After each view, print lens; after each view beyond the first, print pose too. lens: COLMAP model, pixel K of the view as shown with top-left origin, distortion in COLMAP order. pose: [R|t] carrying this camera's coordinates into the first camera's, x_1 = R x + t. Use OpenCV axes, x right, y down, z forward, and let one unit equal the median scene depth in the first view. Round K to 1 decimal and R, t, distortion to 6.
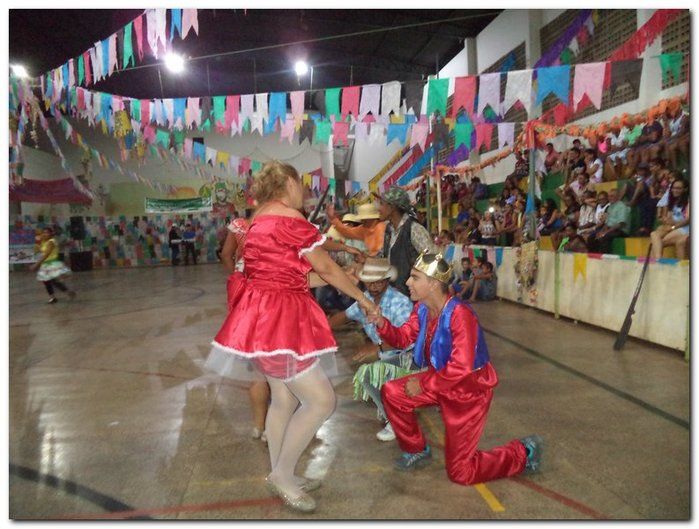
lens RADIAL K [[545.7, 0, 346.8], [0, 545.7, 263.6], [0, 0, 1]] dist [-0.037394, 0.006218]
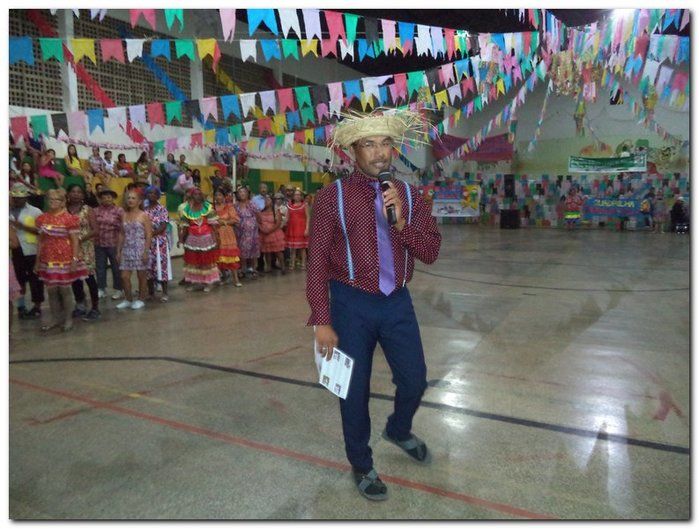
lens RADIAL K [[545.7, 0, 348.8], [0, 545.7, 258.5], [0, 0, 1]] dist [-0.037394, 0.006218]
pose [[0.814900, 0.105545, -0.569911, -0.329013], [-0.068418, 0.993922, 0.086242, 0.005127], [0.575549, -0.031287, 0.817168, -0.017102]]
